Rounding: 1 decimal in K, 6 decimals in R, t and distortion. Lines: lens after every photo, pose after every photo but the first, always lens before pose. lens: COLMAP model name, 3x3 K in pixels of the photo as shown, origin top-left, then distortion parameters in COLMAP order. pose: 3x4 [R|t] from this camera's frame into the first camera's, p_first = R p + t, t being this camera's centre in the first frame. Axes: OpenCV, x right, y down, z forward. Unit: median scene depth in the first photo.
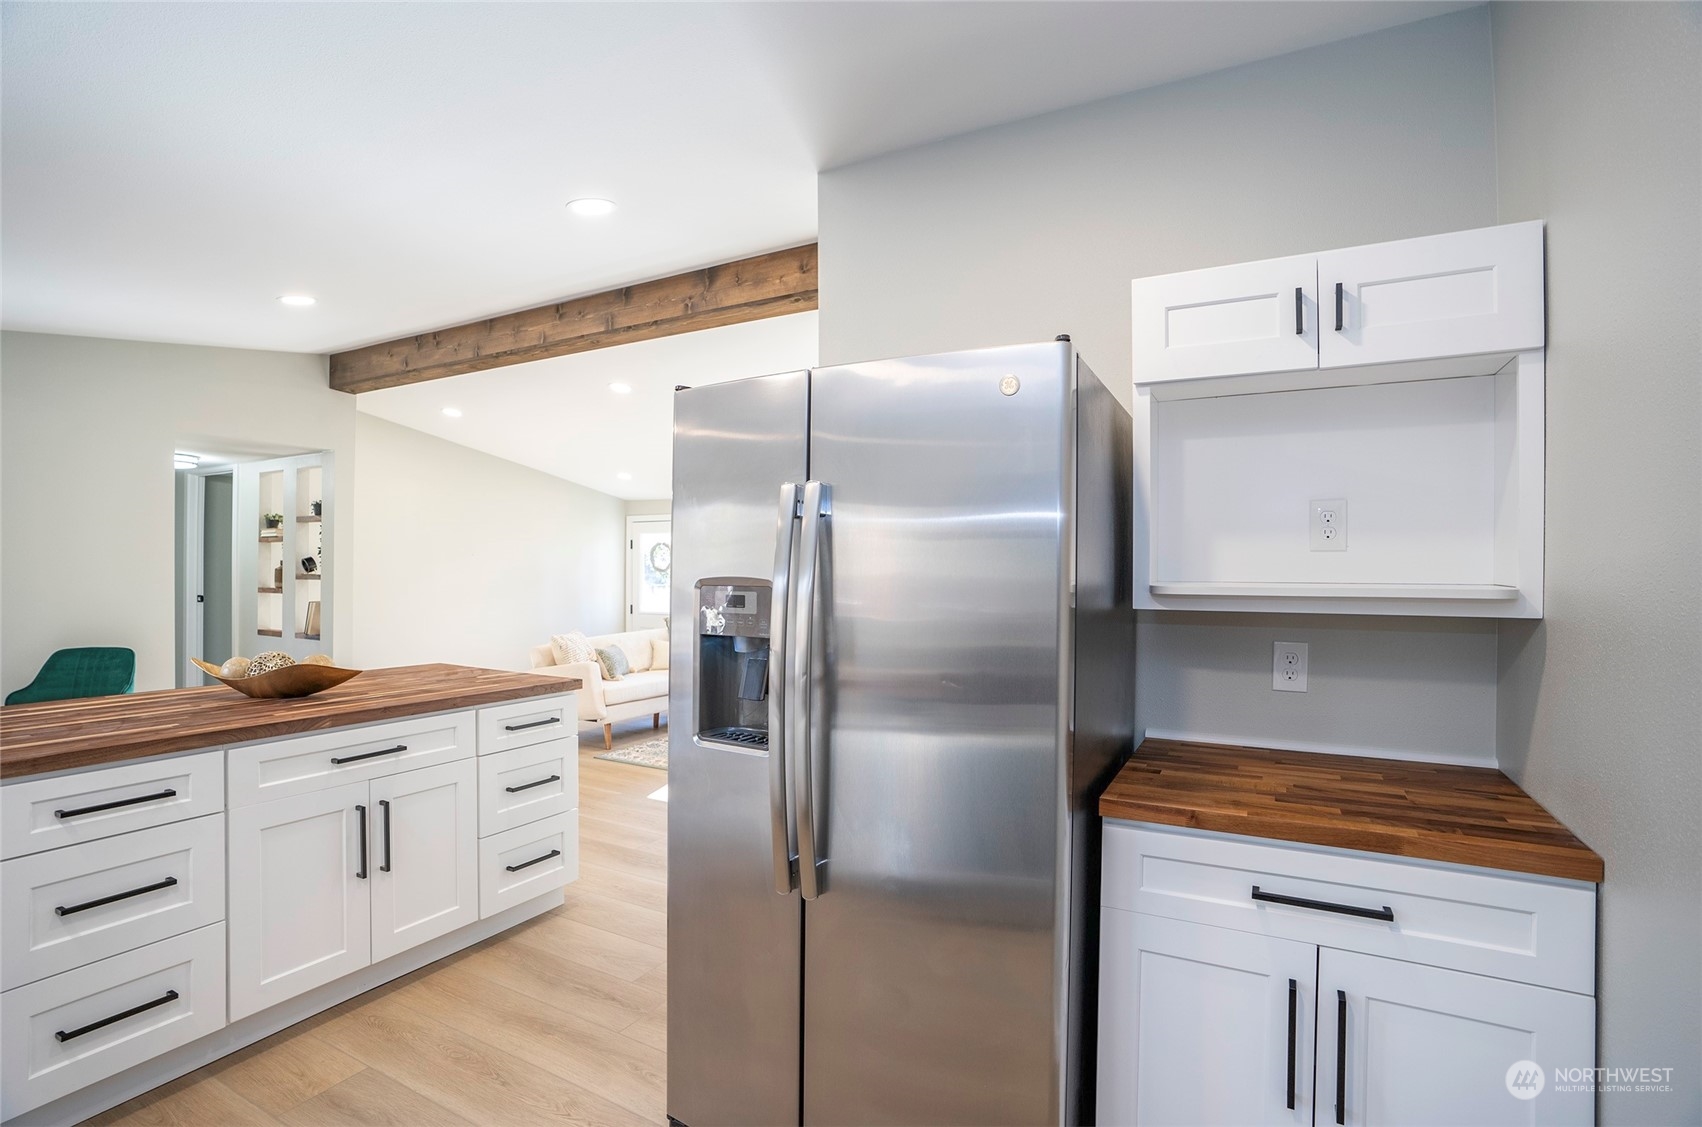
lens RADIAL K [[792.2, 0, 853.9], [0, 792.2, 561.0], [0, 0, 1]] dist [-0.071654, 0.028681]
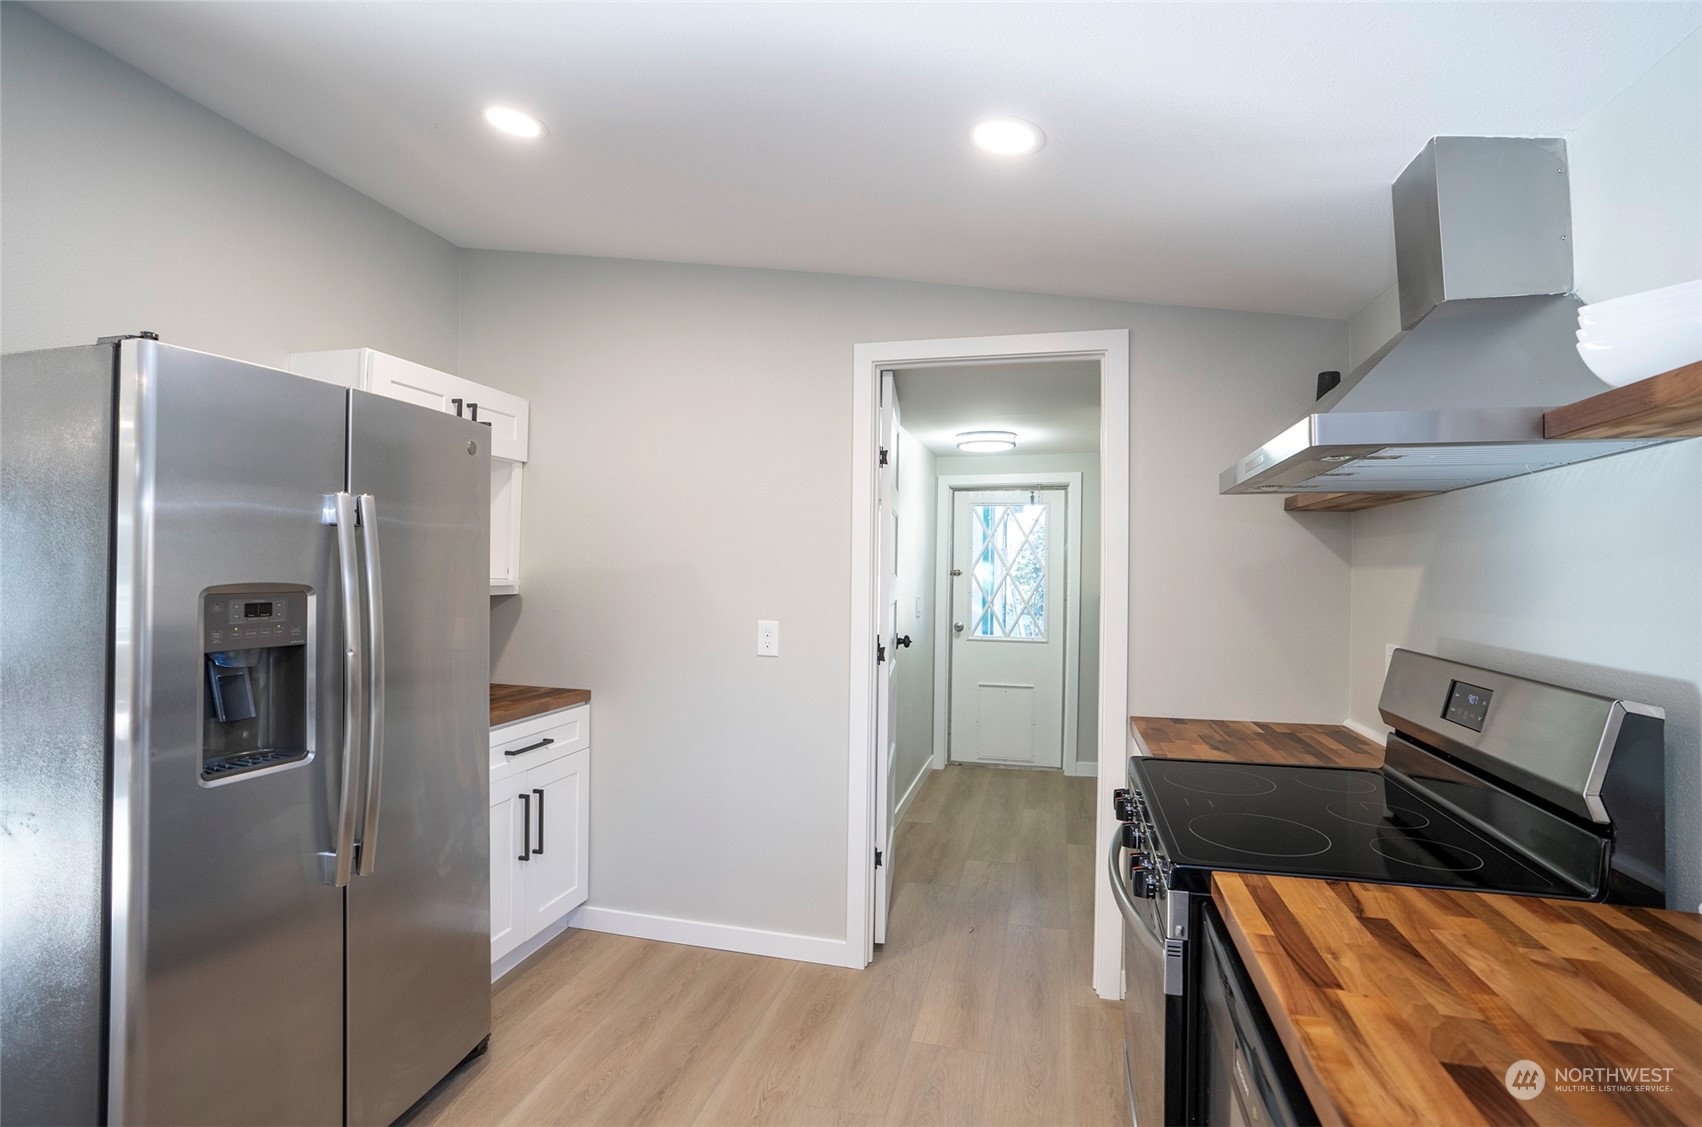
lens RADIAL K [[809.3, 0, 835.1], [0, 809.3, 554.4], [0, 0, 1]] dist [-0.070519, 0.028501]
pose [[-0.224304, 0.011301, 0.974454, -0.398383], [-0.026352, 0.999497, -0.017658, -0.005305], [-0.974163, -0.029639, -0.223893, 0.183398]]
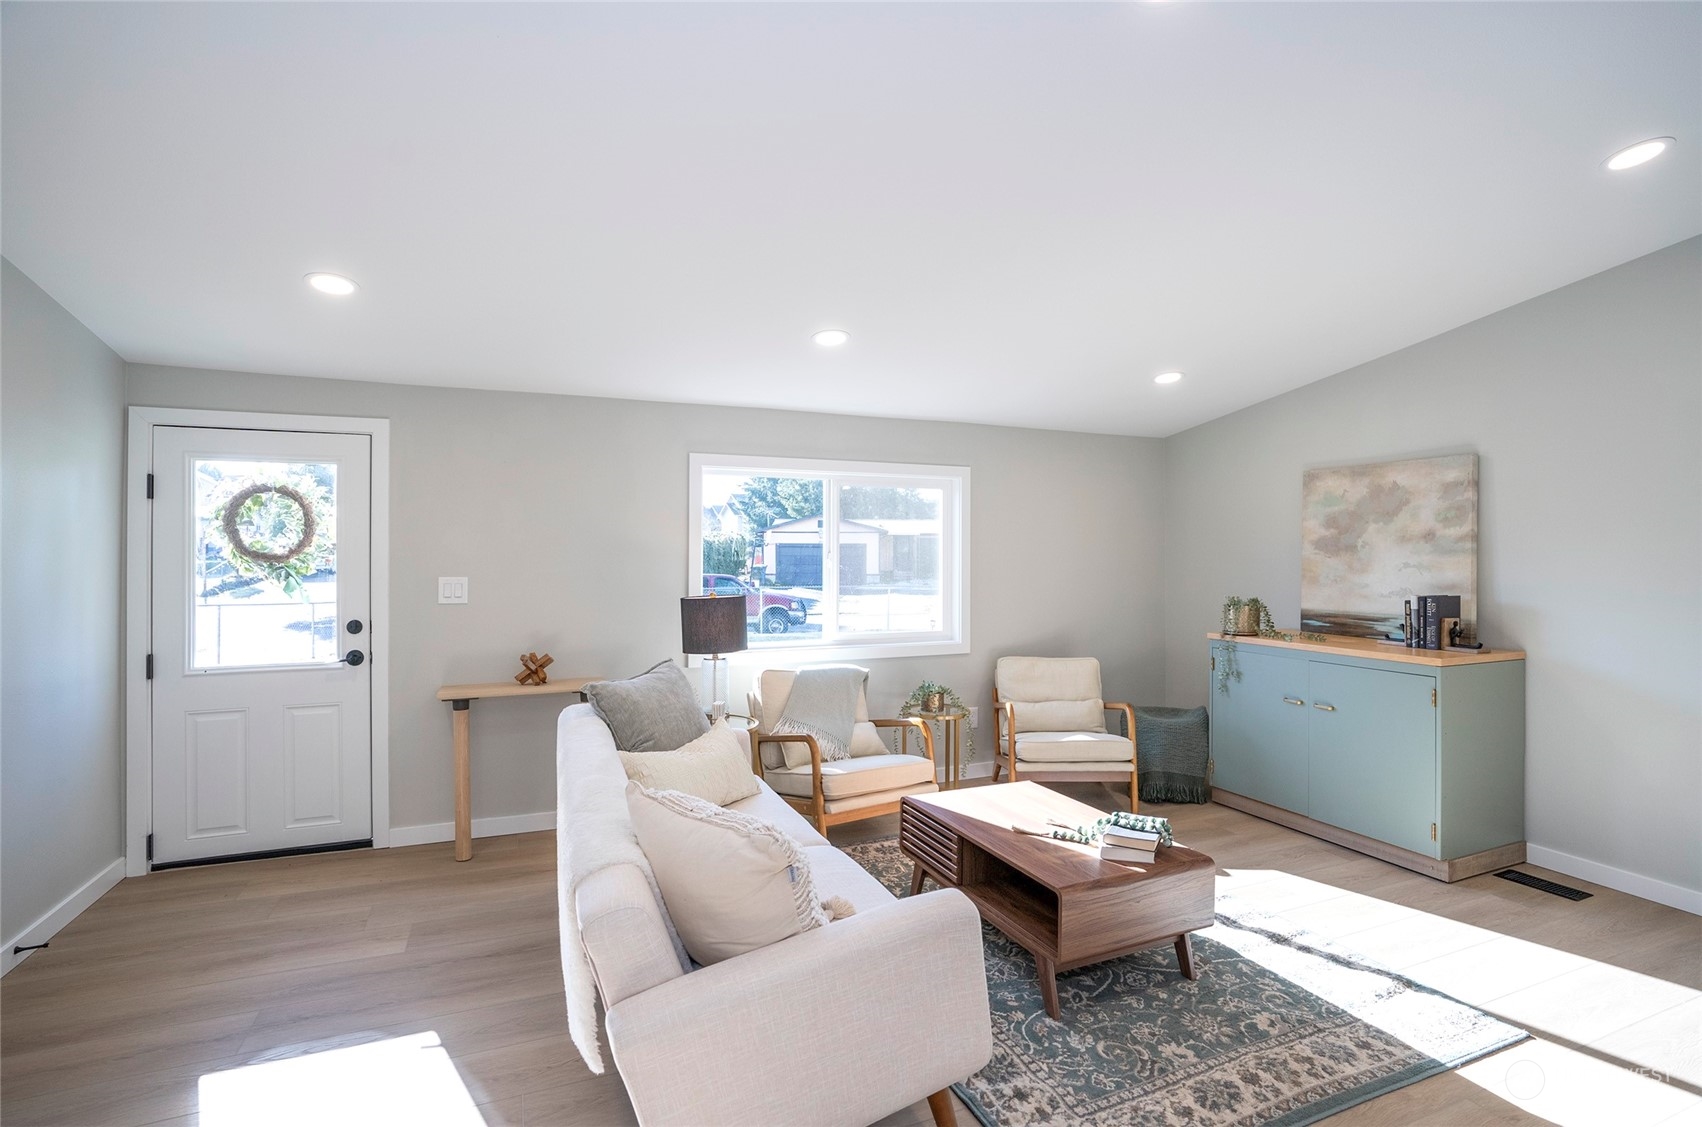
lens RADIAL K [[809.9, 0, 854.9], [0, 809.9, 542.9], [0, 0, 1]] dist [-0.062543, 0.029324]
pose [[0.625332, 0.002421, 0.780355, -0.654253], [-0.006471, 0.999977, 0.002082, 0.003188], [-0.780332, -0.006352, 0.625333, 0.959151]]
